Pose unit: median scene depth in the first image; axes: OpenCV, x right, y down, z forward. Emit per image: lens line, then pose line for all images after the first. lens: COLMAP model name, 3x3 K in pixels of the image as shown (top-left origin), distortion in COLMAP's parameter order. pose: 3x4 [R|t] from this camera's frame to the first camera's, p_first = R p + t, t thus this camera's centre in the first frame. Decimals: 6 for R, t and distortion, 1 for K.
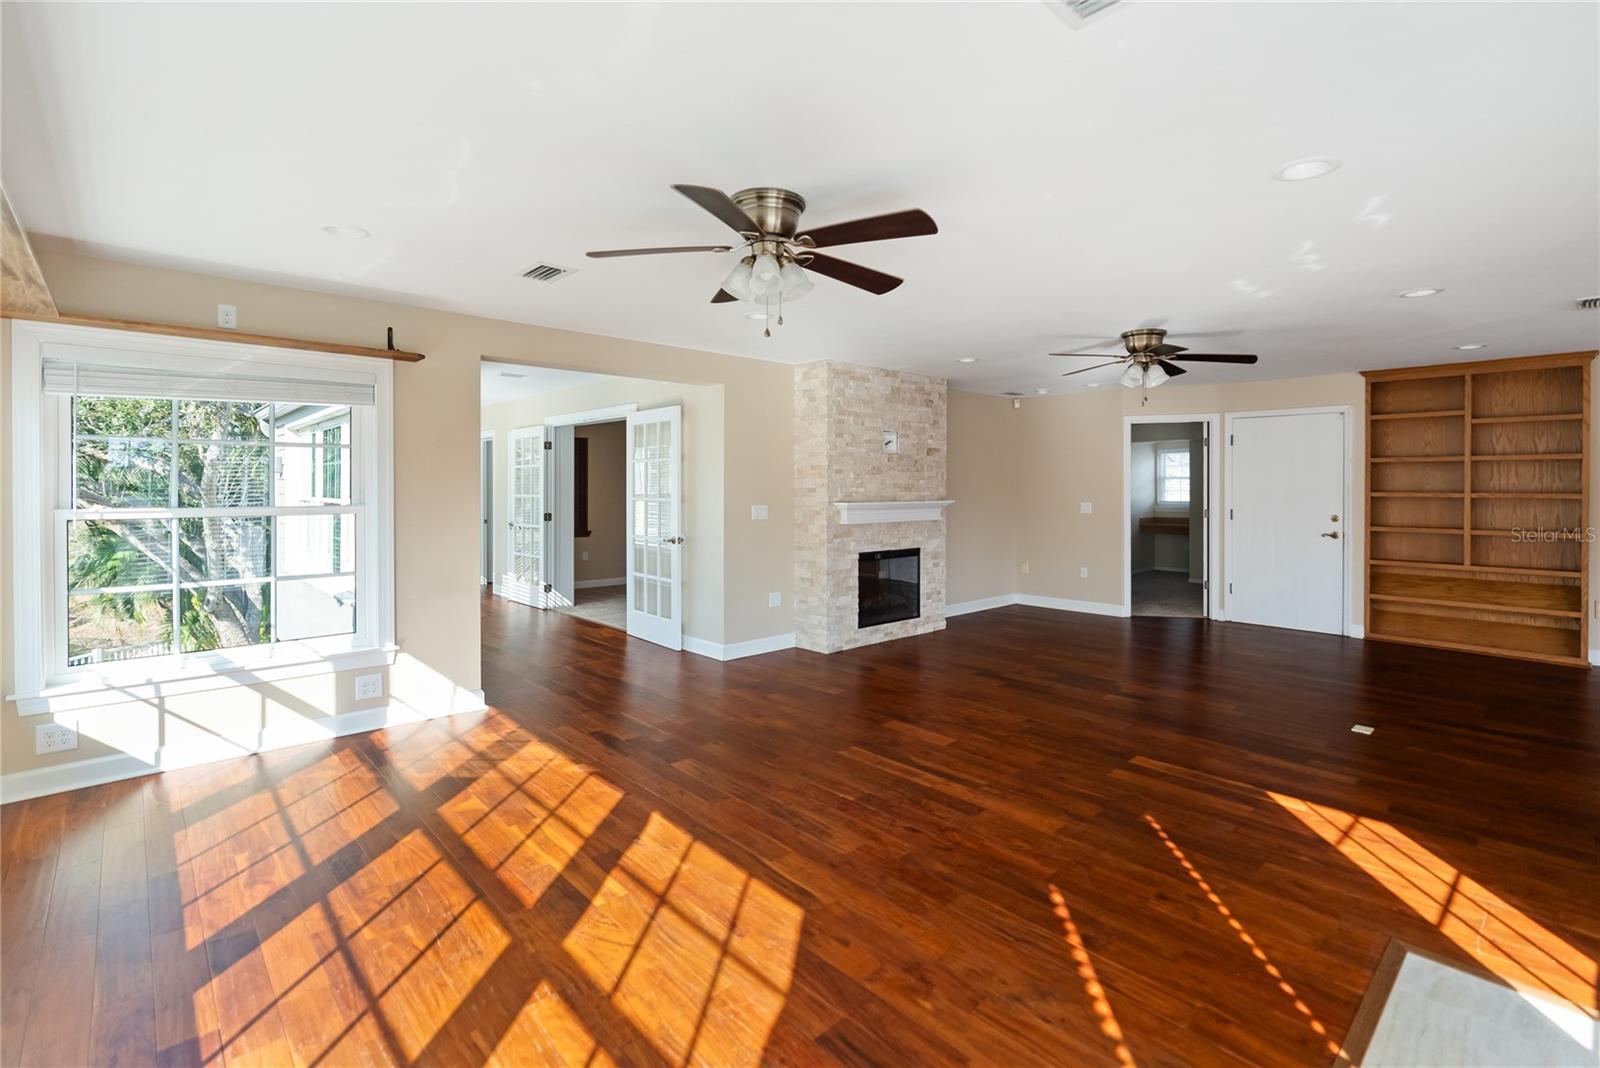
lens RADIAL K [[734.4, 0, 803.1], [0, 734.4, 493.2], [0, 0, 1]] dist [-0.007890, 0.004260]
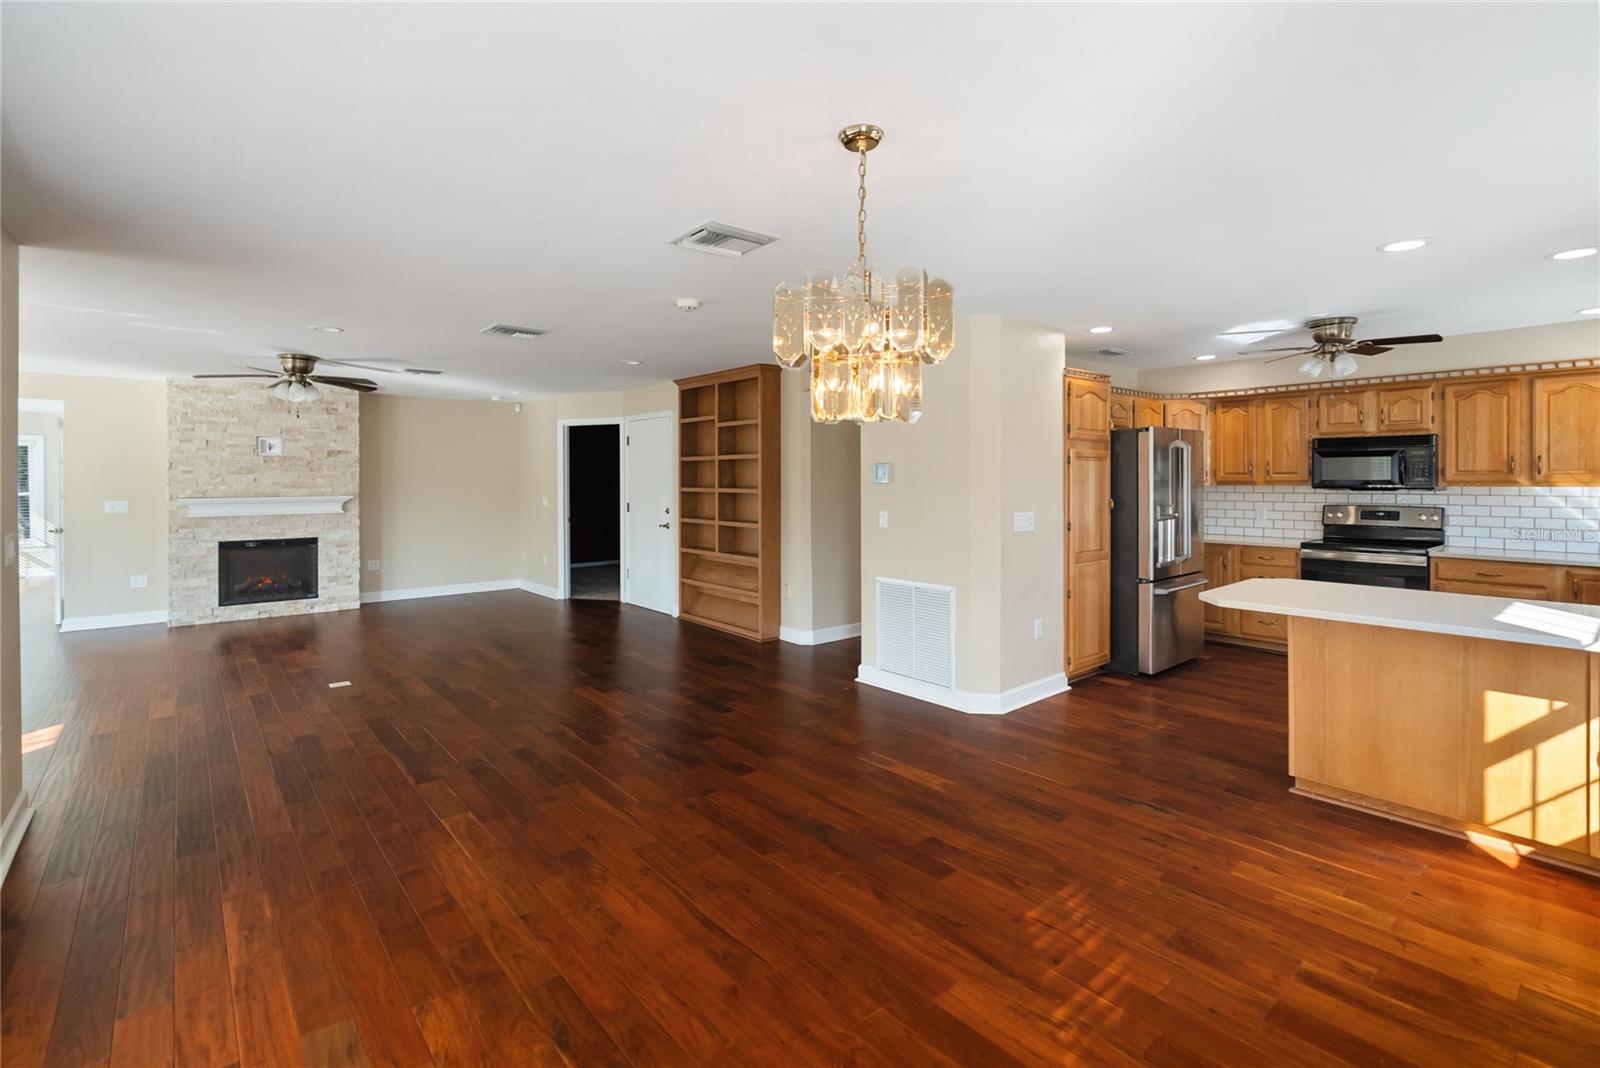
lens RADIAL K [[734.4, 0, 800.2], [0, 734.4, 483.7], [0, 0, 1]] dist [-0.007890, 0.004260]
pose [[0.999302, -0.003941, -0.037153, 1.045103], [0.003832, 0.999988, -0.003014, -0.003531], [0.037165, 0.002870, 0.999305, -0.127387]]
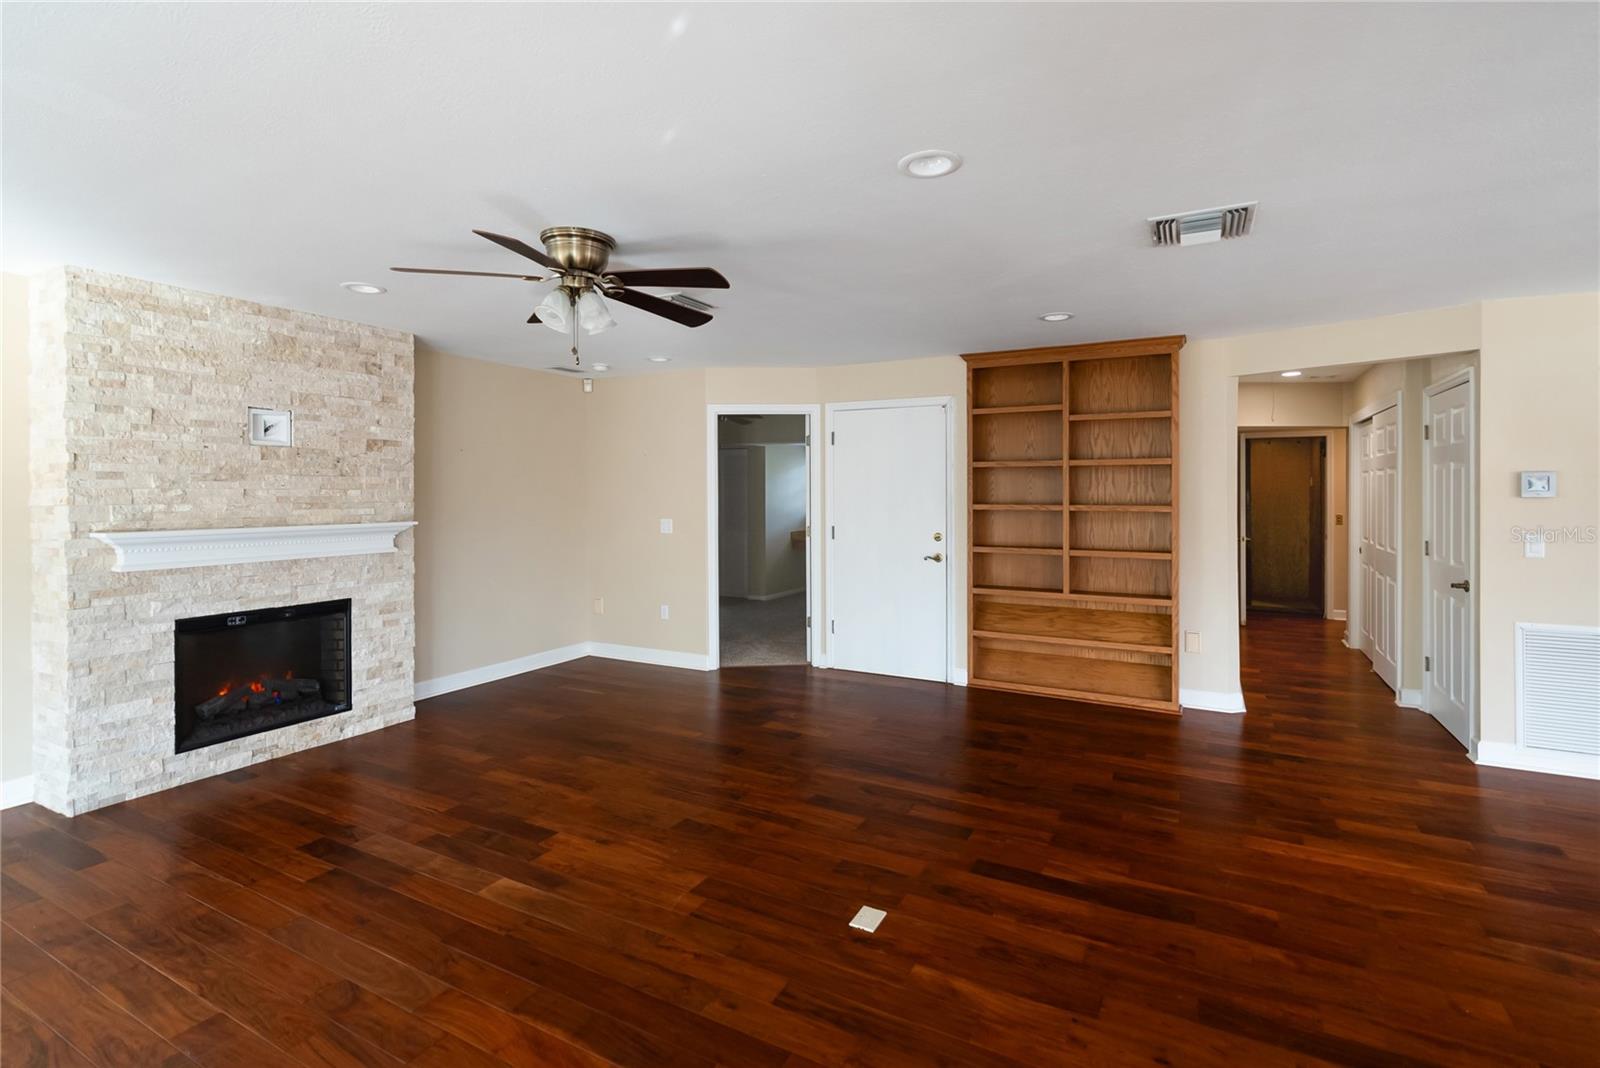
lens RADIAL K [[734.4, 0, 807.0], [0, 734.4, 496.9], [0, 0, 1]] dist [-0.007890, 0.004260]
pose [[0.943178, -0.004569, 0.332258, 0.348173], [0.006036, 0.999976, -0.003384, -0.008300], [-0.332234, 0.005198, 0.943183, 0.309088]]
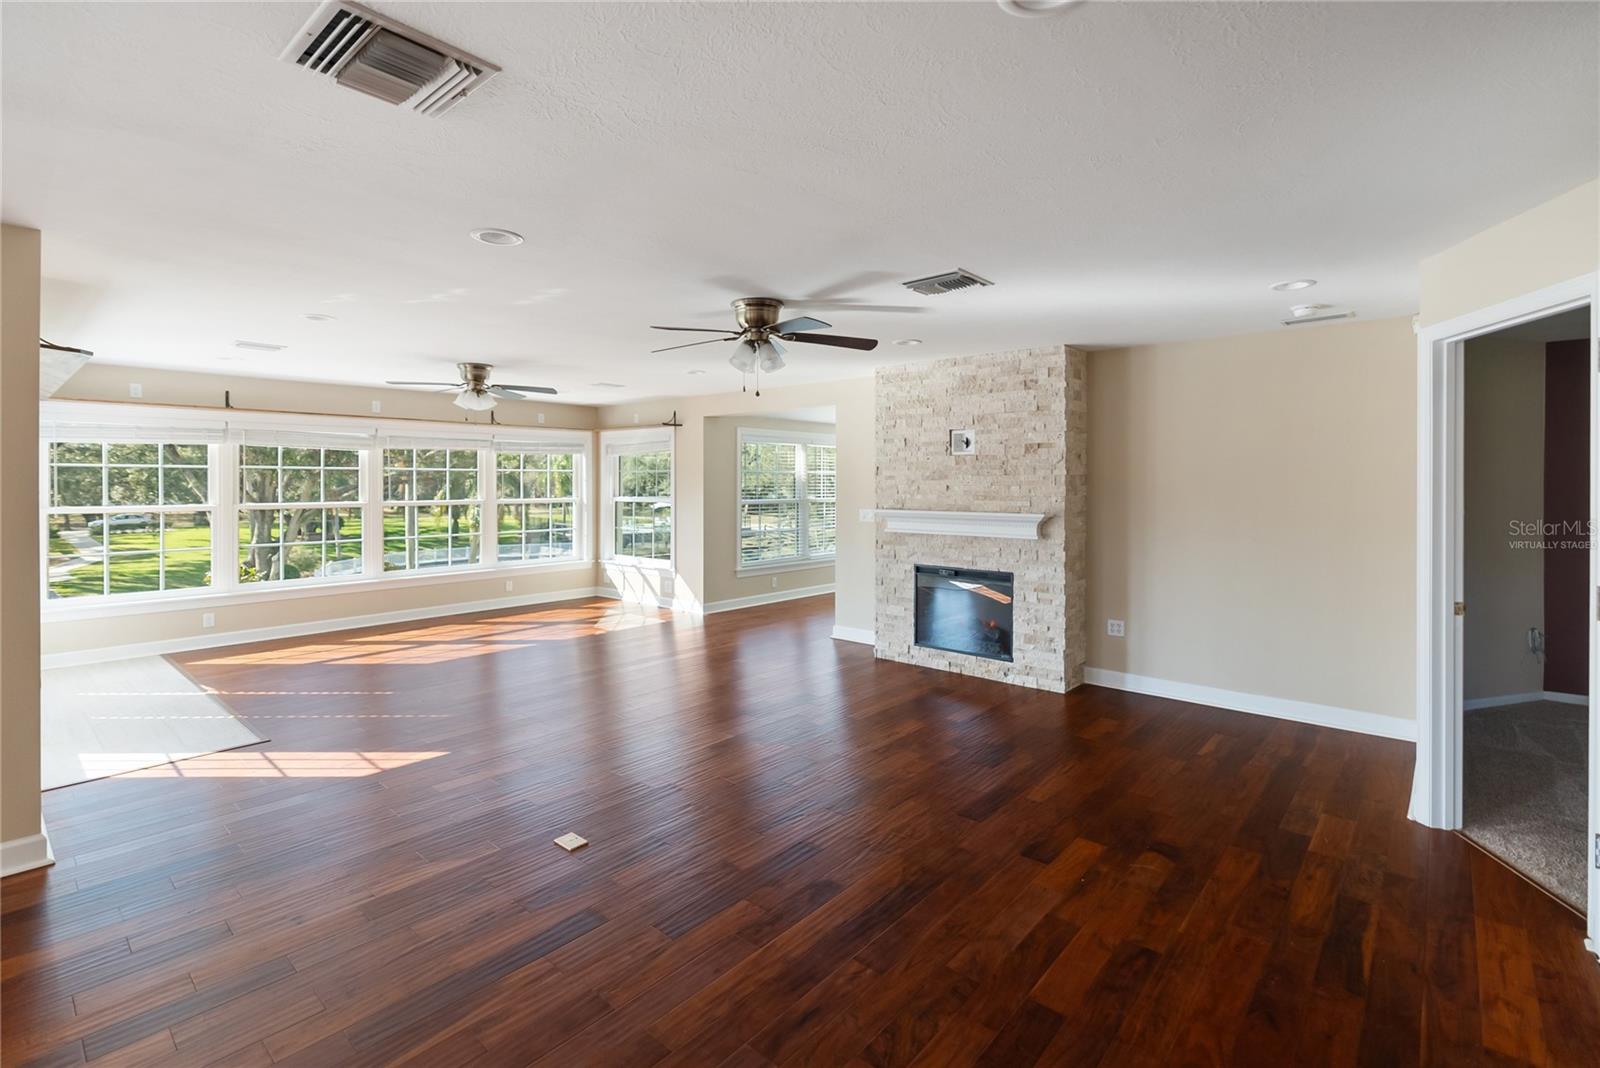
lens RADIAL K [[734.4, 0, 802.2], [0, 734.4, 481.7], [0, 0, 1]] dist [-0.007890, 0.004260]
pose [[0.106331, -0.005892, -0.994313, 0.993974], [-0.012777, 0.999892, -0.007292, -0.015059], [0.994249, 0.013480, 0.106244, 0.759447]]
